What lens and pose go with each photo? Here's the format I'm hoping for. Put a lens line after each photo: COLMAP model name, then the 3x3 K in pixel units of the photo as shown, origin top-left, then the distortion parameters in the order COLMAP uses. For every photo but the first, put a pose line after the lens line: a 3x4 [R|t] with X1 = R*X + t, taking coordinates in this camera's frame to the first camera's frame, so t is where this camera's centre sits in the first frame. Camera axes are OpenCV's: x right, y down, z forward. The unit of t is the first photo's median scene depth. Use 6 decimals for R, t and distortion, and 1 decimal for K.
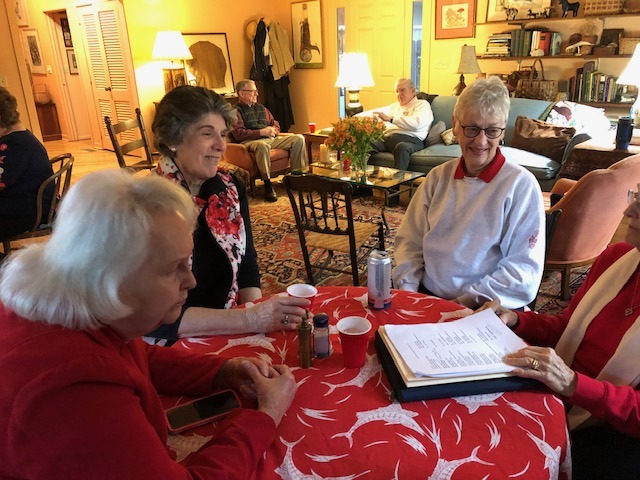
lens RADIAL K [[544.2, 0, 330.3], [0, 544.2, 239.7], [0, 0, 1]] dist [0.042742, -0.013311]
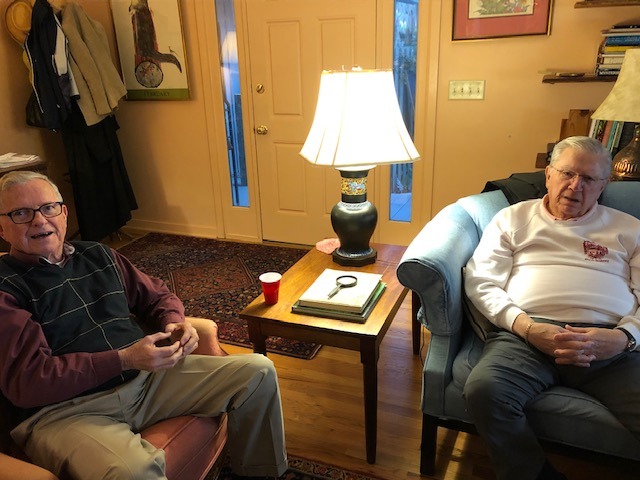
lens RADIAL K [[544.2, 0, 330.3], [0, 544.2, 239.7], [0, 0, 1]] dist [0.042742, -0.013311]
pose [[0.938443, -0.109373, 0.327660, -0.081187], [0.117360, 0.993079, -0.004637, -0.190812], [-0.324885, 0.042806, 0.944784, 0.554962]]
